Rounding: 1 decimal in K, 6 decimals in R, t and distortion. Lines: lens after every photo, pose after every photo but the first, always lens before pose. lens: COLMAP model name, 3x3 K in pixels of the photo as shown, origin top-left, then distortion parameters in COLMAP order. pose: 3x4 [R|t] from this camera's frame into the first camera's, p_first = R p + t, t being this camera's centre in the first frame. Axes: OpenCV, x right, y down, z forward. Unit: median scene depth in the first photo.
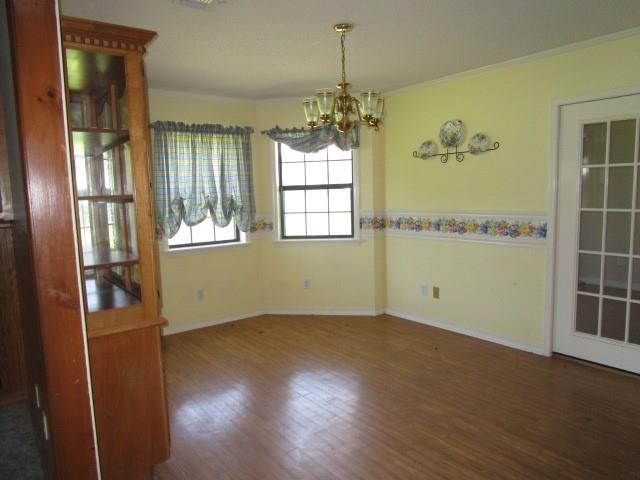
lens RADIAL K [[455.1, 0, 319.4], [0, 455.1, 240.1], [0, 0, 1]] dist [-0.021752, 0.004373]
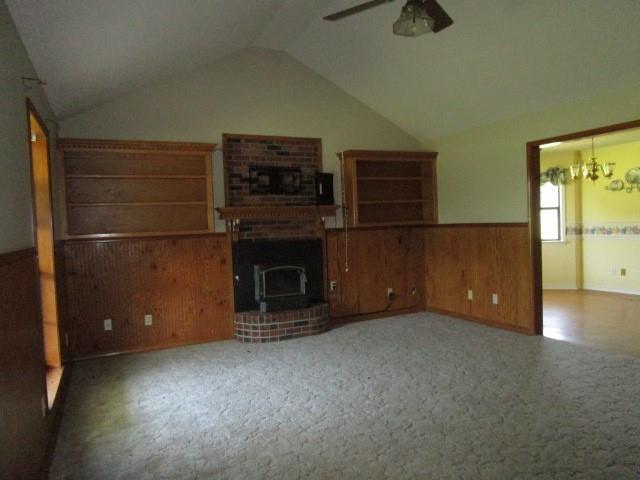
lens RADIAL K [[455.1, 0, 320.4], [0, 455.1, 240.7], [0, 0, 1]] dist [-0.021752, 0.004373]
pose [[0.982302, -0.001442, -0.187300, -0.480456], [-0.009616, 0.998263, -0.058117, 0.102231], [0.187058, 0.058889, 0.980582, -0.753131]]
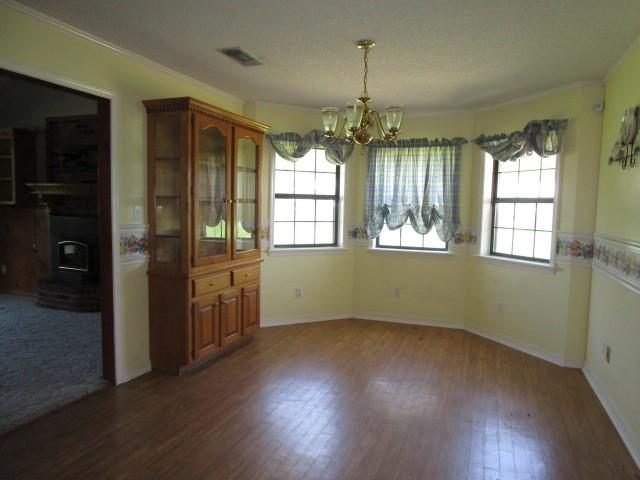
lens RADIAL K [[455.1, 0, 322.2], [0, 455.1, 240.6], [0, 0, 1]] dist [-0.021752, 0.004373]
pose [[0.546916, 0.108041, -0.830187, 0.544180], [-0.124130, 0.991142, 0.047213, -0.035684], [0.827934, 0.077229, 0.555483, 0.221051]]
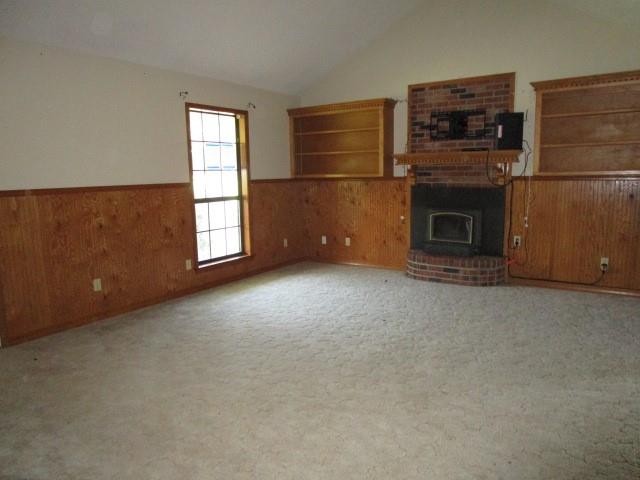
lens RADIAL K [[455.1, 0, 318.7], [0, 455.1, 240.3], [0, 0, 1]] dist [-0.021752, 0.004373]
pose [[0.345138, 0.161609, -0.924534, 0.165329], [-0.088214, 0.986289, 0.139473, 0.040090], [0.934397, 0.033419, 0.354662, -0.371204]]
